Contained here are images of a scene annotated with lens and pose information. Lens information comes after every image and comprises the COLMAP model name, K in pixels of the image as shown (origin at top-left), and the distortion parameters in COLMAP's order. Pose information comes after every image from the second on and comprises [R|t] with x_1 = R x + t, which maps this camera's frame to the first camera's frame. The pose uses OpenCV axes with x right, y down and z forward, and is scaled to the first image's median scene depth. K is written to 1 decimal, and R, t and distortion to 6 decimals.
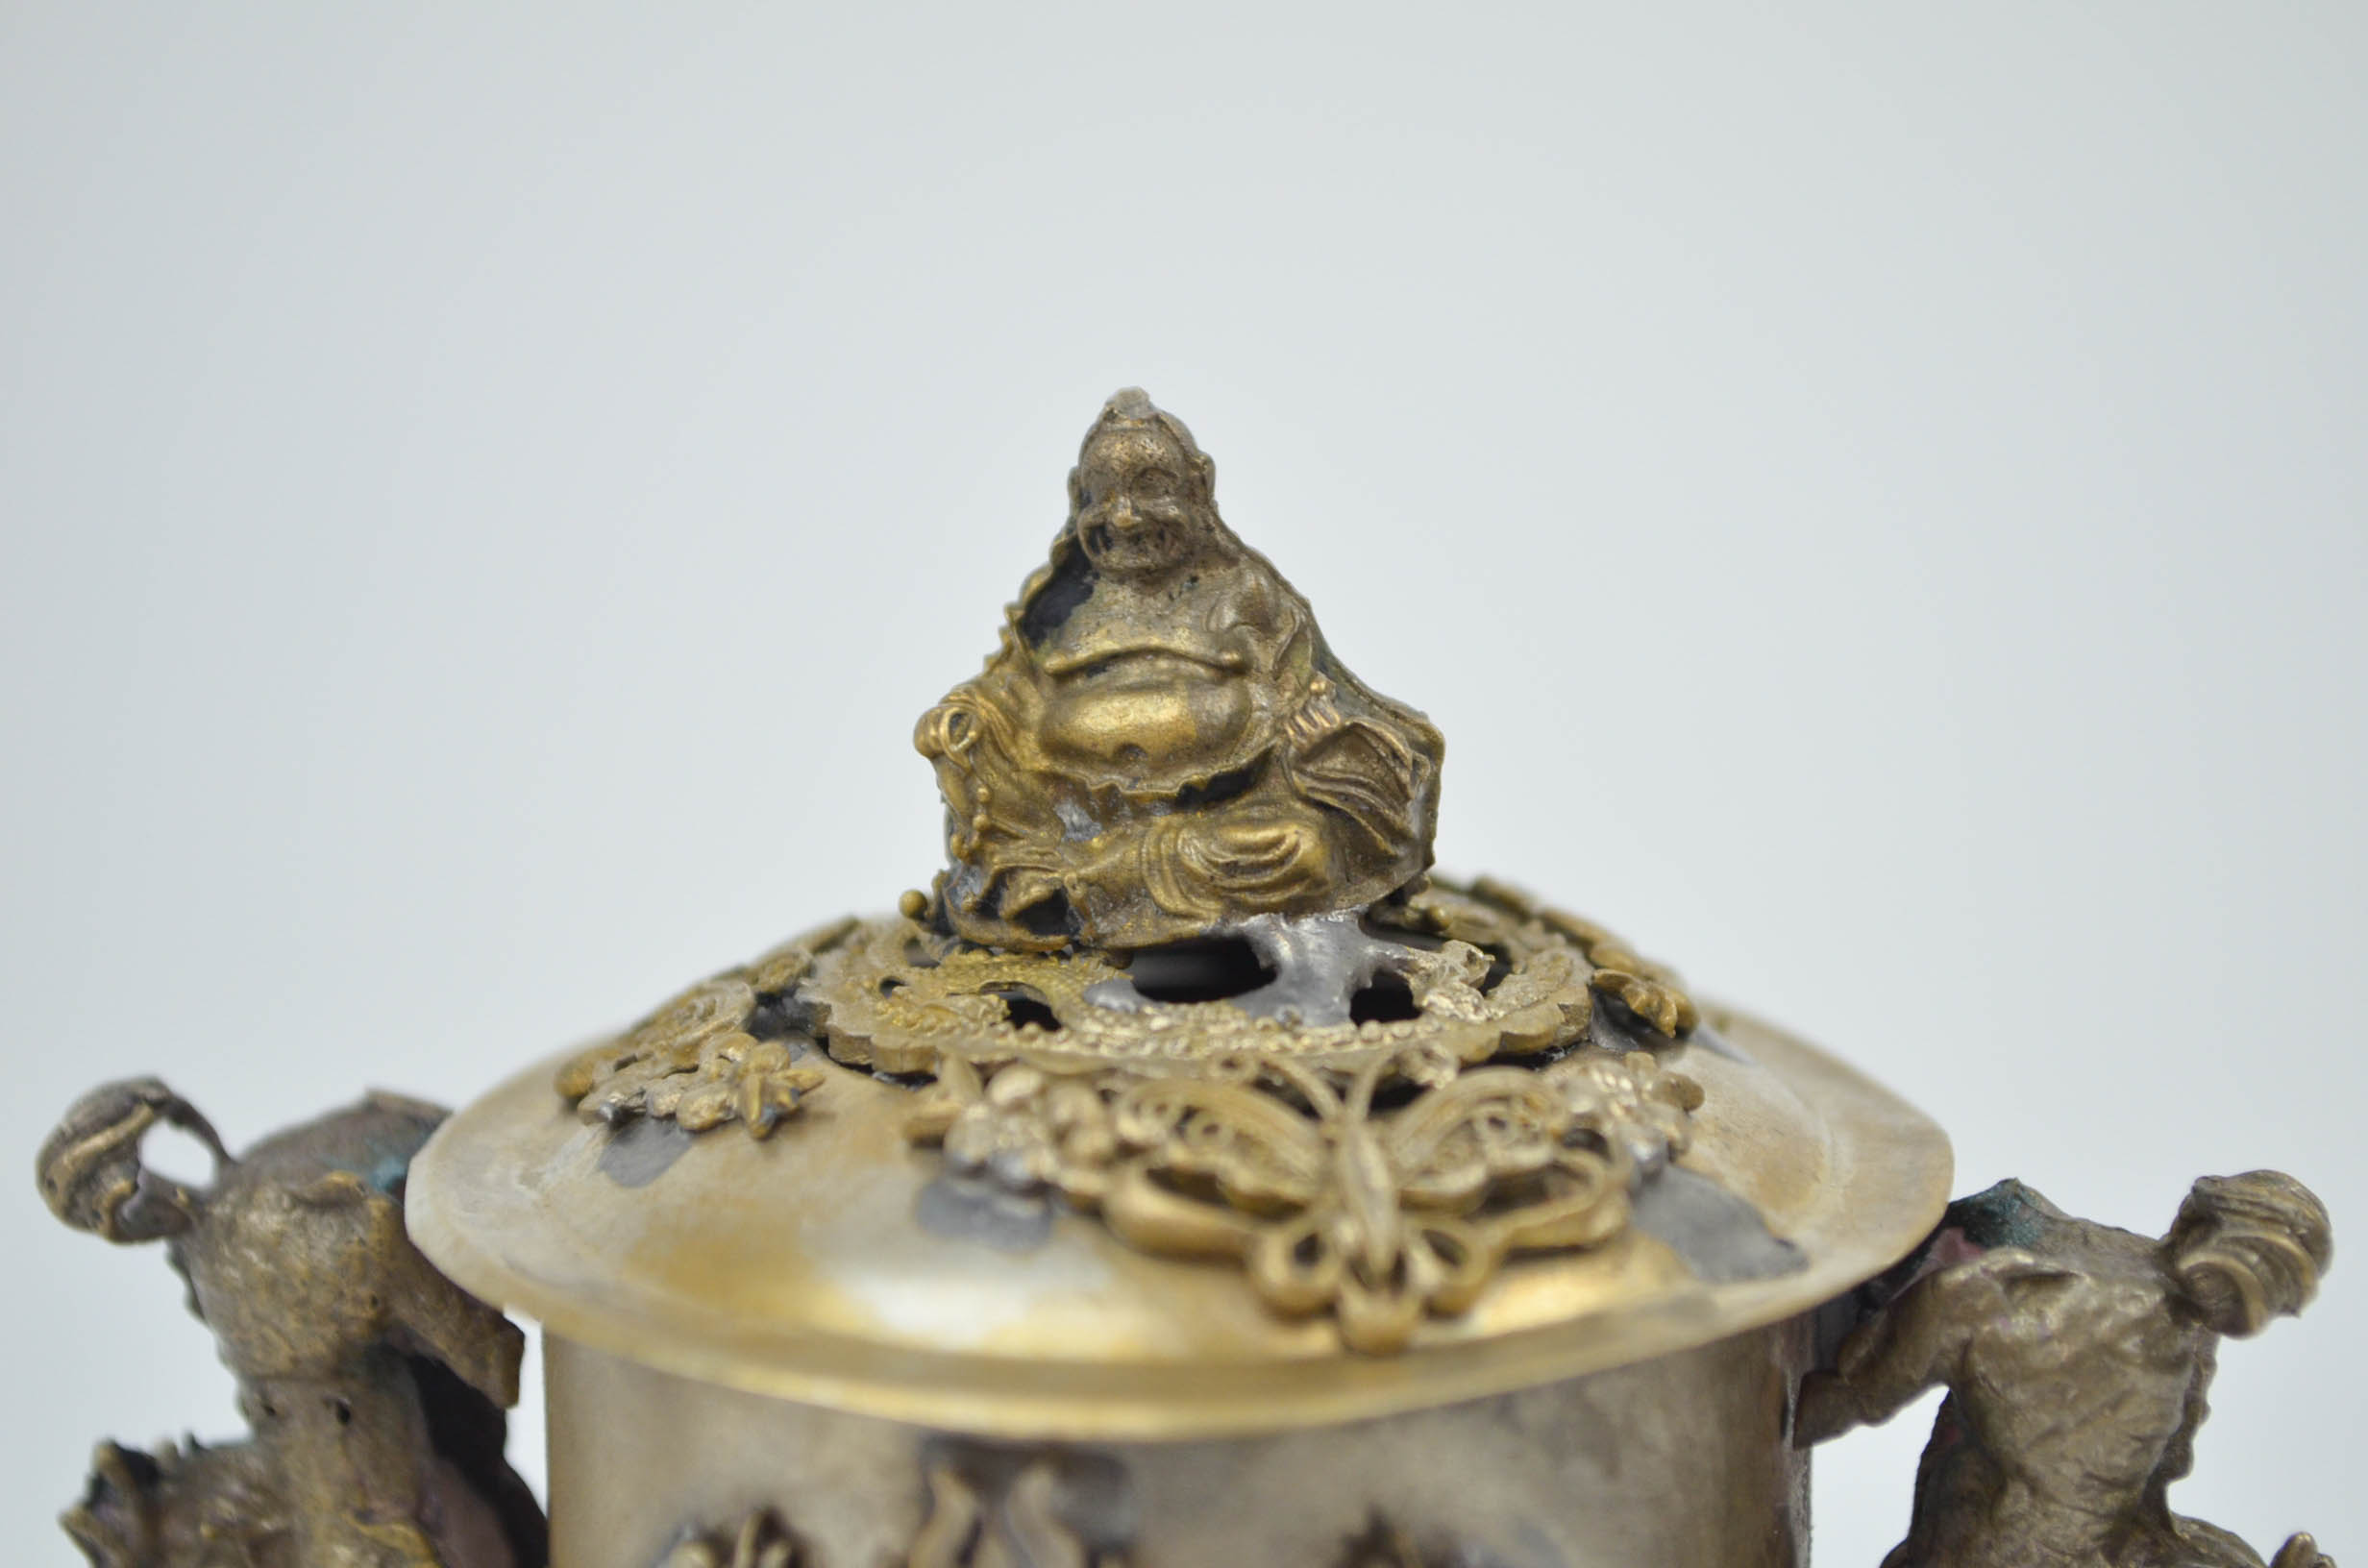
lens RADIAL K [[5432.9, 0, 1175.7], [0, 5432.9, 778.4], [0, 0, 1]] dist [0.054831, 0.000000]
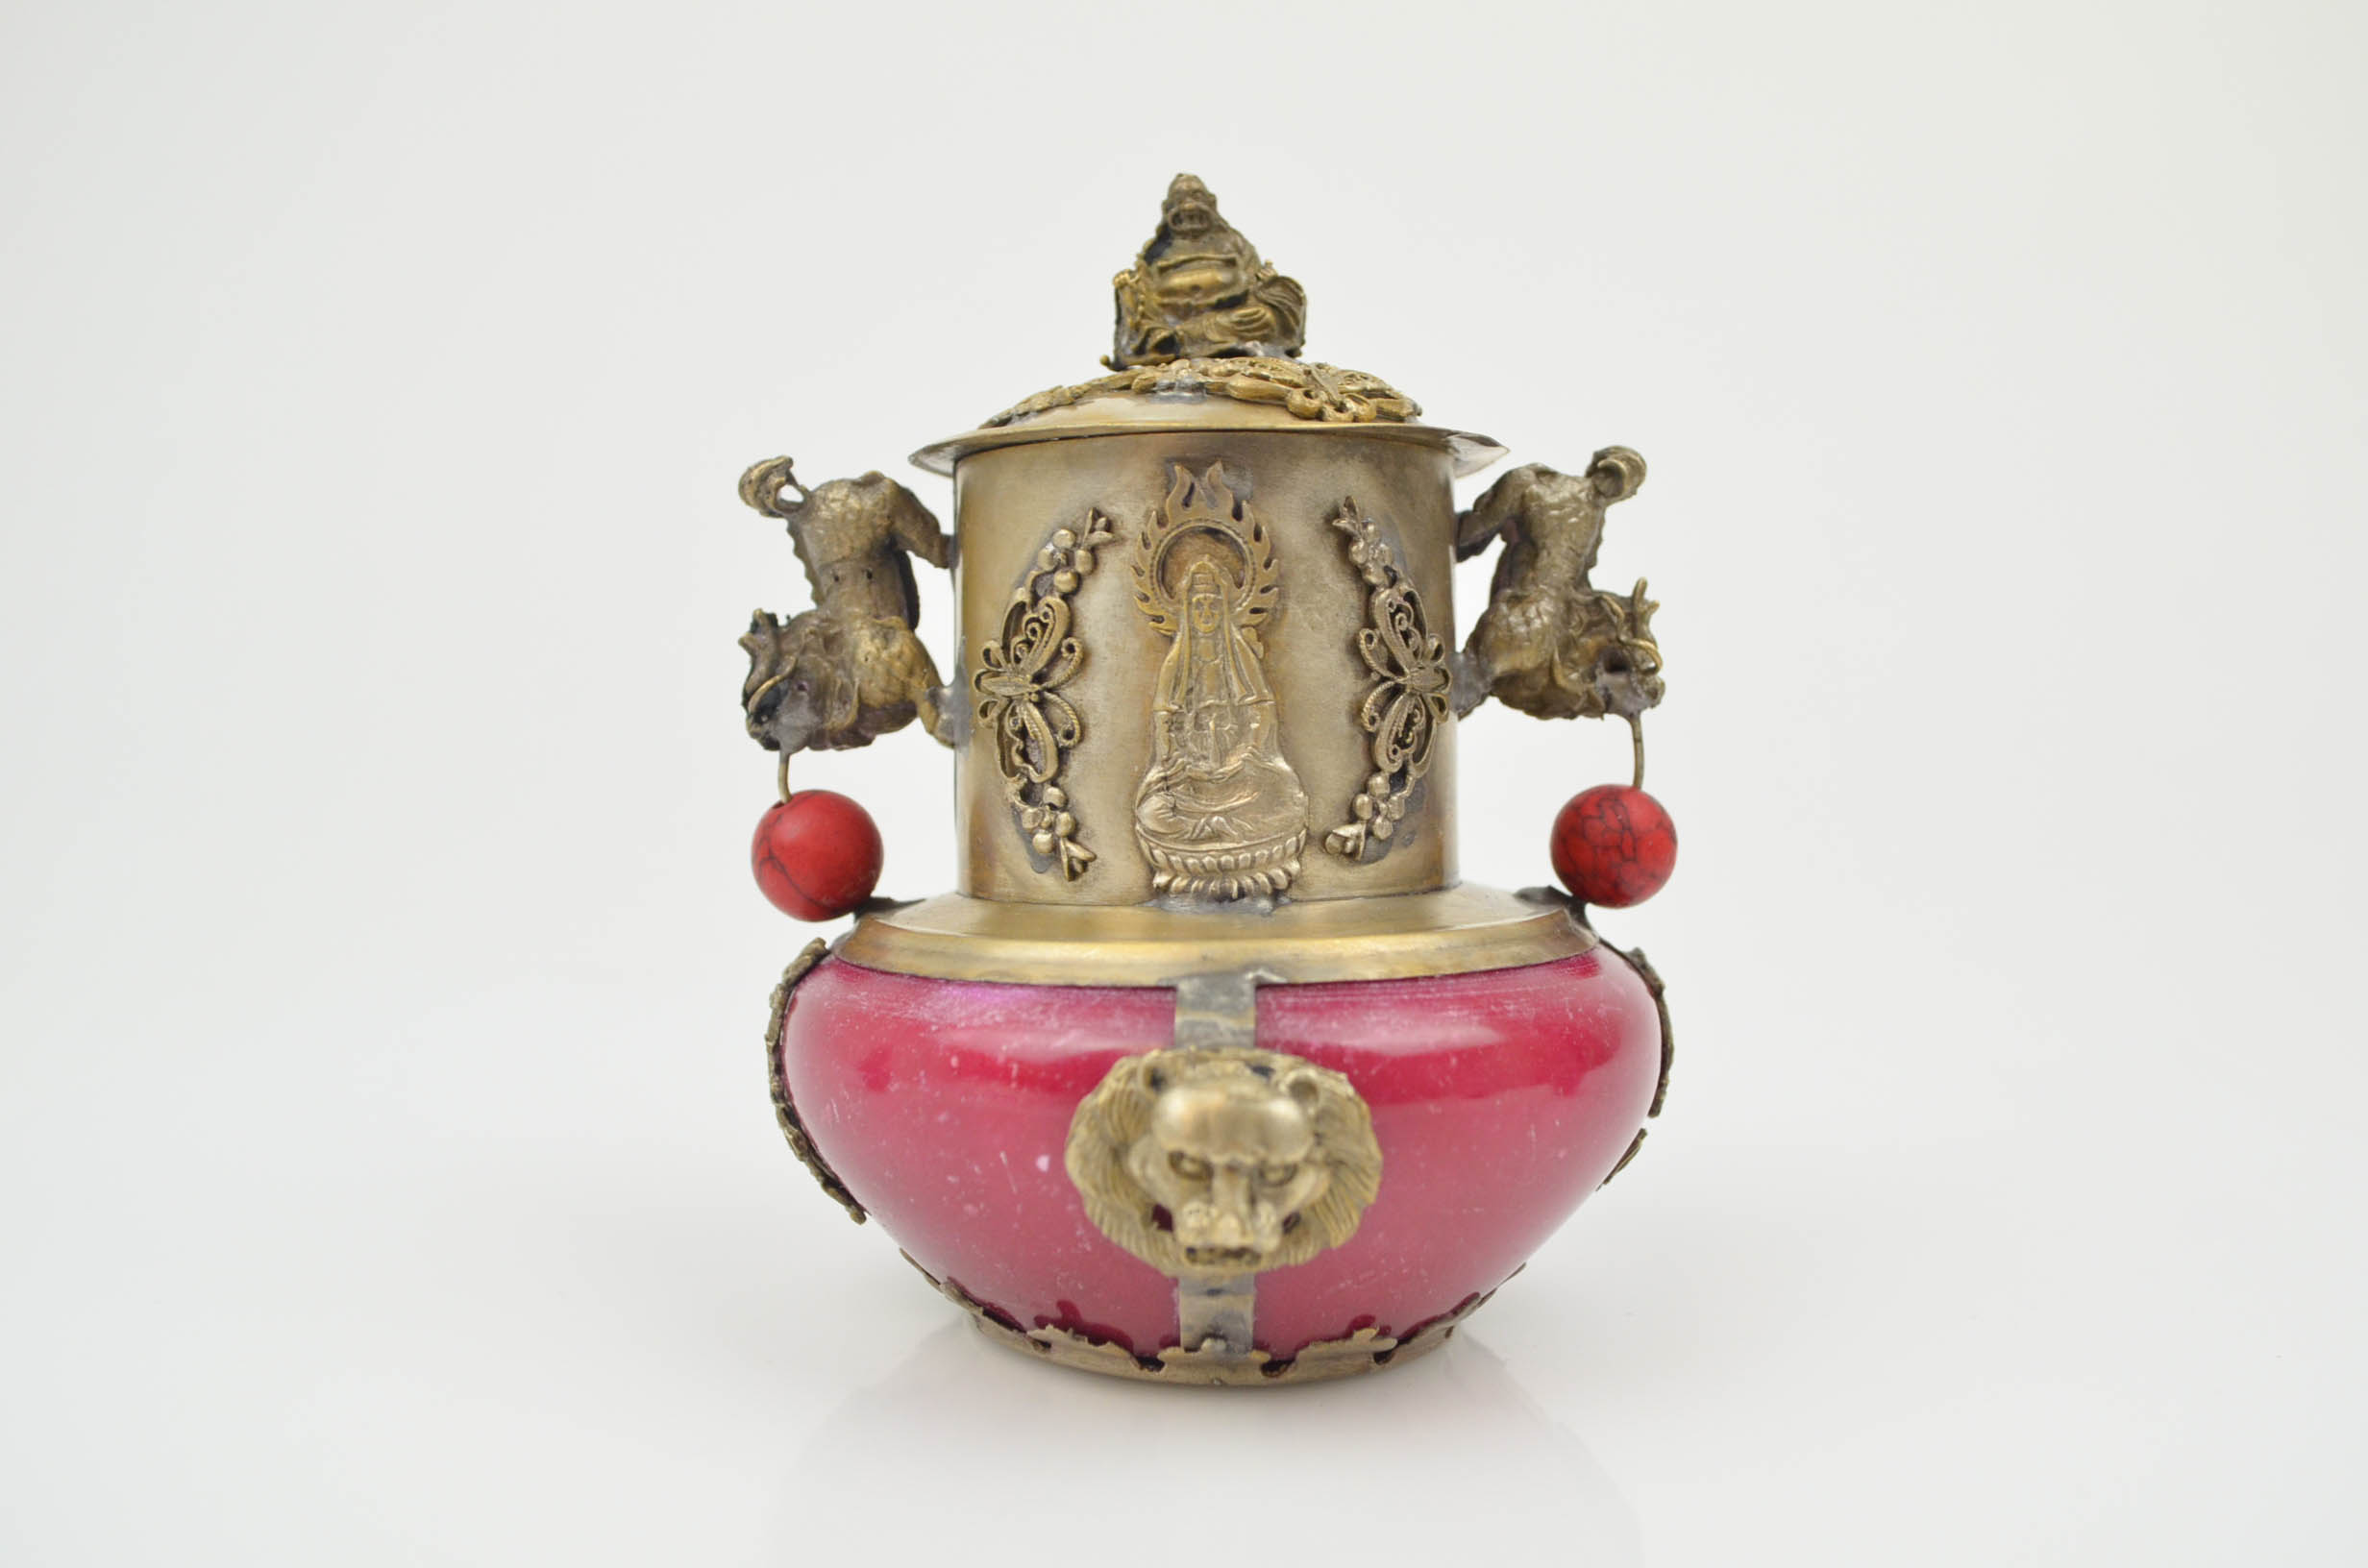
lens RADIAL K [[2287.4, 0, 1193.0], [0, 2287.4, 782.2], [0, 0, 1]] dist [-0.038616, 0.000000]
pose [[0.978183, 0.000349, 0.207743, -0.236278], [0.043209, 0.977787, -0.205100, 0.449907], [-0.203200, 0.209602, 0.956440, 0.001374]]
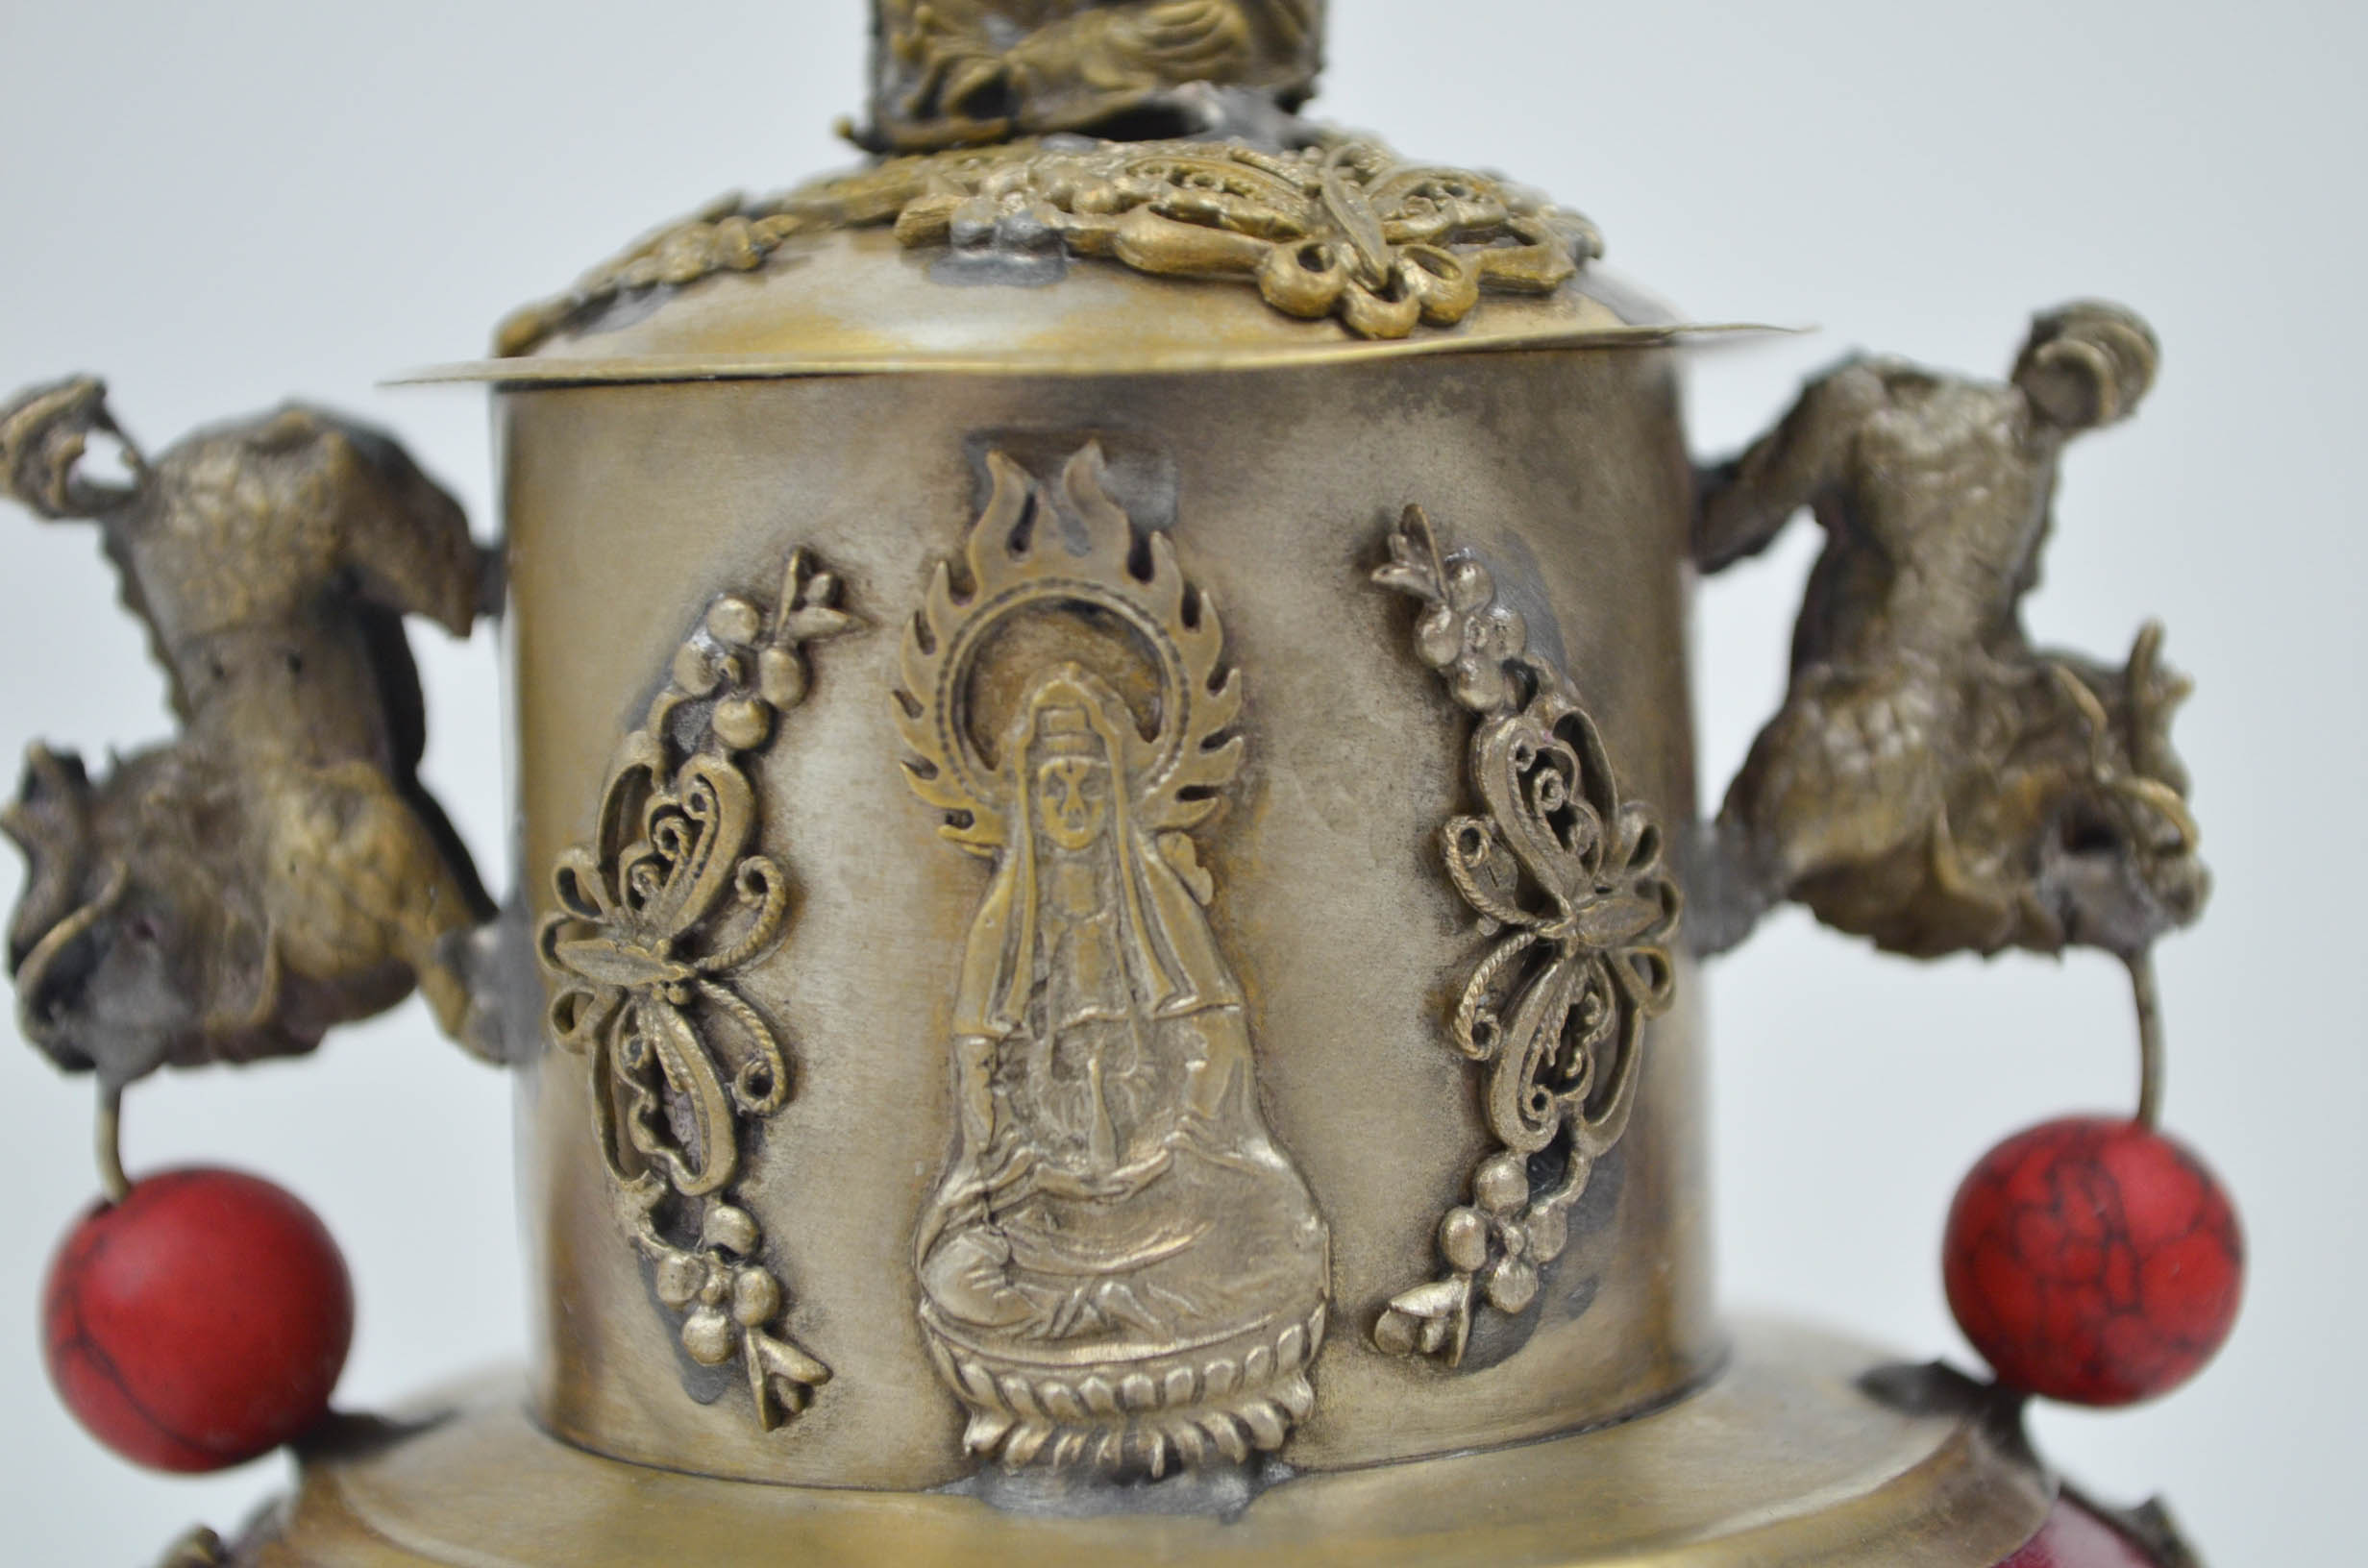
lens RADIAL K [[5432.9, 0, 1186.3], [0, 5432.9, 800.1], [0, 0, 1]] dist [0.054831, 0.000000]
pose [[0.983256, -0.032024, 0.179394, -0.181898], [0.060636, 0.985836, -0.156365, 0.331051], [-0.171846, 0.164625, 0.971271, -0.029040]]
